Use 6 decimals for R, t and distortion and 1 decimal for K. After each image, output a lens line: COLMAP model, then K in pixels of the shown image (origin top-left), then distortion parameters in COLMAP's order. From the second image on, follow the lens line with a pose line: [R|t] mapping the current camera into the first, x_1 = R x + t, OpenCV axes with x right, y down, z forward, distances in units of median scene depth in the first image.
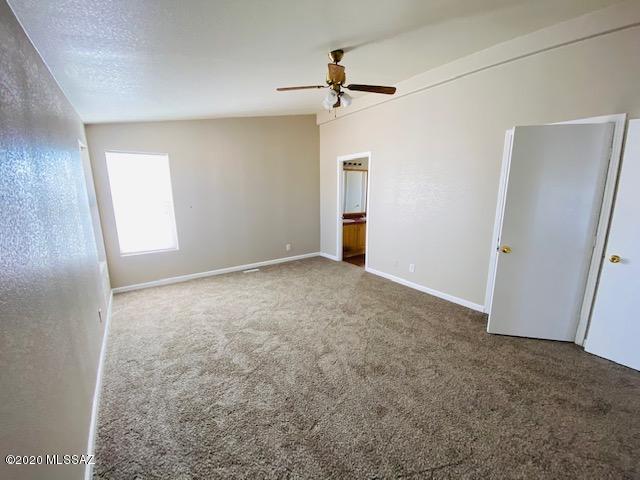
lens RADIAL K [[258.8, 0, 320.0], [0, 258.8, 240.0], [0, 0, 1]] dist [0.021386, -0.019314]
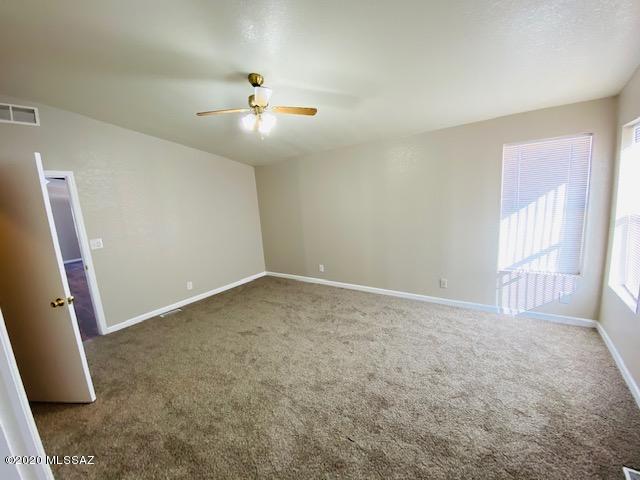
lens RADIAL K [[258.8, 0, 320.0], [0, 258.8, 240.0], [0, 0, 1]] dist [0.021386, -0.019314]
pose [[-0.950170, 0.119448, -0.287941, 0.130758], [0.015439, 0.940574, 0.339238, -0.311412], [0.311351, 0.317888, -0.895549, 1.449093]]
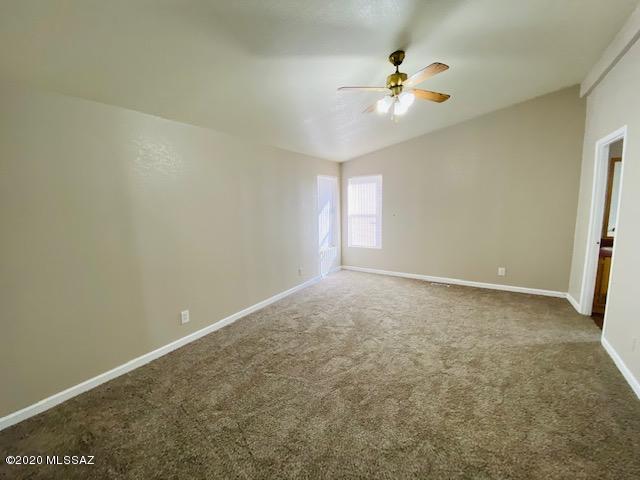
lens RADIAL K [[264.1, 0, 320.0], [0, 264.1, 240.0], [0, 0, 1]] dist [0.021504, -0.020380]
pose [[0.355699, 0.122961, -0.926476, 0.630743], [-0.155367, 0.985294, 0.071118, -0.058253], [0.921596, 0.118647, 0.369572, 0.305507]]
